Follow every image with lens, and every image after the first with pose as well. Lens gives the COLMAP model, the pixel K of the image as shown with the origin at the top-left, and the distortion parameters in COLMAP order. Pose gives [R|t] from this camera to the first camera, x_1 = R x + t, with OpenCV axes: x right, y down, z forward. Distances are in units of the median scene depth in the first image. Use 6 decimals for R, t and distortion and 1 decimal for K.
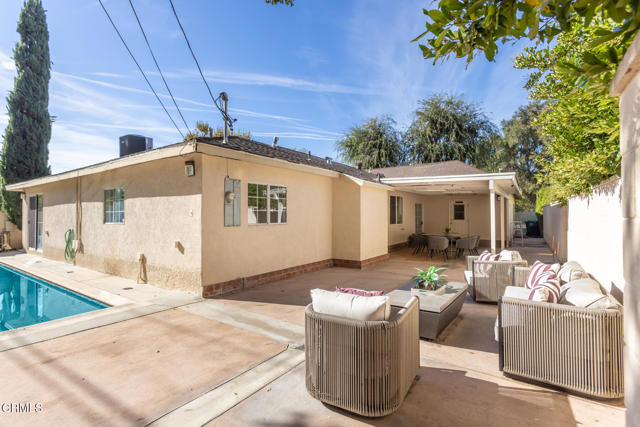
lens RADIAL K [[296.4, 0, 323.7], [0, 296.4, 211.6], [0, 0, 1]] dist [-0.003805, -0.000187]
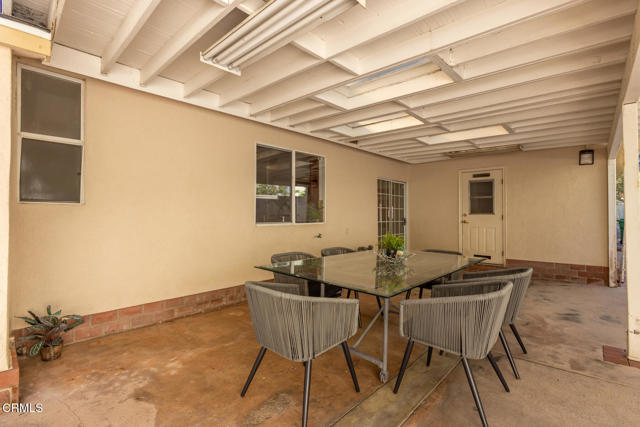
lens RADIAL K [[296.4, 0, 322.0], [0, 296.4, 213.0], [0, 0, 1]] dist [-0.003805, -0.000187]
pose [[0.990116, -0.008592, -0.139985, 0.575535], [0.009144, 0.999953, 0.003304, 0.044771], [0.139950, -0.004551, 0.990148, 1.074630]]
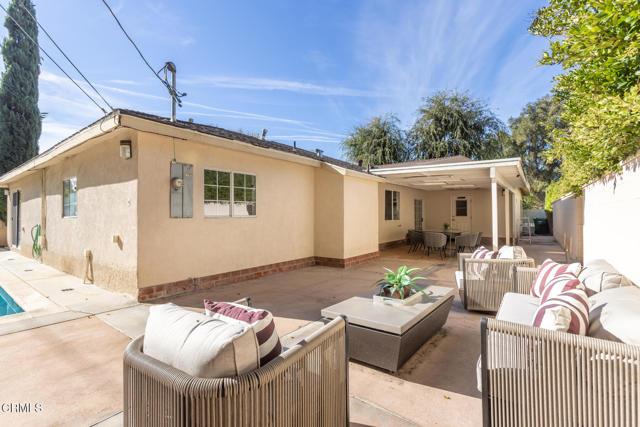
lens RADIAL K [[286.2, 0, 322.3], [0, 286.2, 210.8], [0, 0, 1]] dist [-0.002358, 0.004279]
pose [[0.999222, -0.003918, -0.039236, 0.096401], [0.003809, 0.999989, -0.002854, 0.023545], [0.039247, 0.002703, 0.999226, 0.134736]]
